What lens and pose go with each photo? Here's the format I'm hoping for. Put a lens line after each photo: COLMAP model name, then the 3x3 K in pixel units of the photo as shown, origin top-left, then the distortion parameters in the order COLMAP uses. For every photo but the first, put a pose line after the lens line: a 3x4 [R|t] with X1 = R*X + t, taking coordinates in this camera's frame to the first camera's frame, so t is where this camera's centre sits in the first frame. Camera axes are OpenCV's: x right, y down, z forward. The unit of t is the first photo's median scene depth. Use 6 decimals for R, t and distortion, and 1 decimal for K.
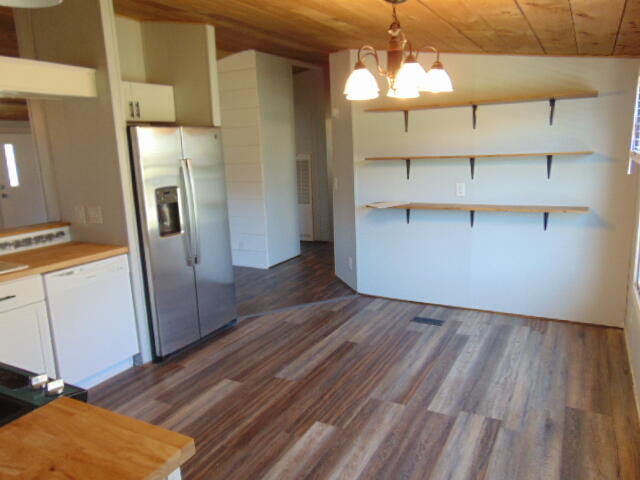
lens RADIAL K [[478.7, 0, 320.0], [0, 478.7, 240.0], [0, 0, 1]] dist [-0.007583, 0.052336]
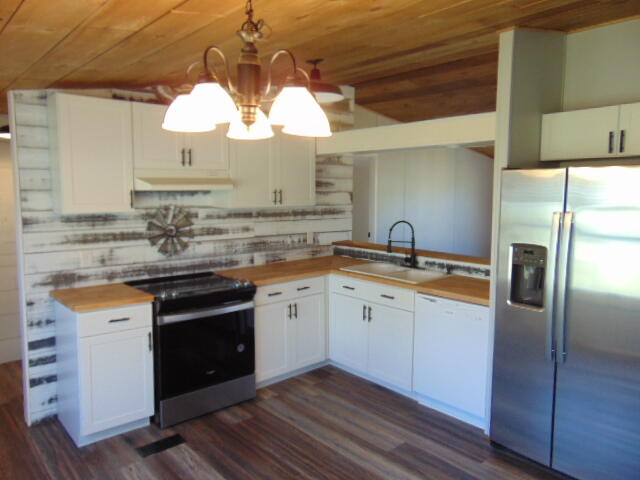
lens RADIAL K [[478.7, 0, 320.0], [0, 478.7, 240.0], [0, 0, 1]] dist [-0.007583, 0.052336]
pose [[-0.332919, 0.132488, -0.933601, 0.541122], [-0.177411, 0.963598, 0.200009, -0.221629], [0.926116, 0.232218, -0.297296, 0.950399]]
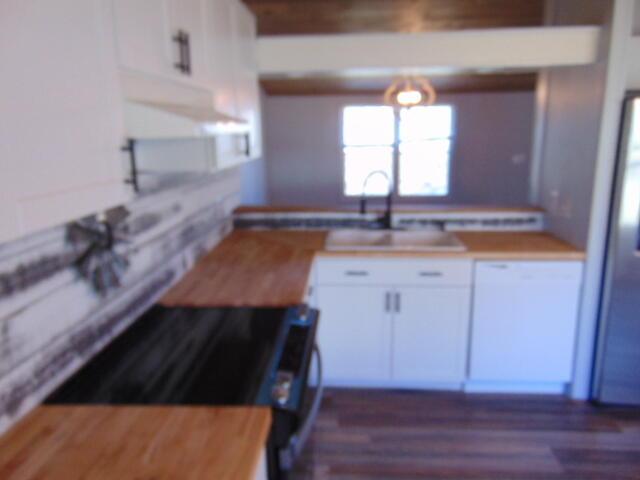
lens RADIAL K [[478.7, 0, 320.0], [0, 478.7, 240.0], [0, 0, 1]] dist [-0.007583, 0.052336]
pose [[0.437016, 0.232254, -0.868951, 0.094047], [-0.177669, 0.969342, 0.169733, -0.064851], [0.881732, 0.080210, 0.464882, 0.240908]]
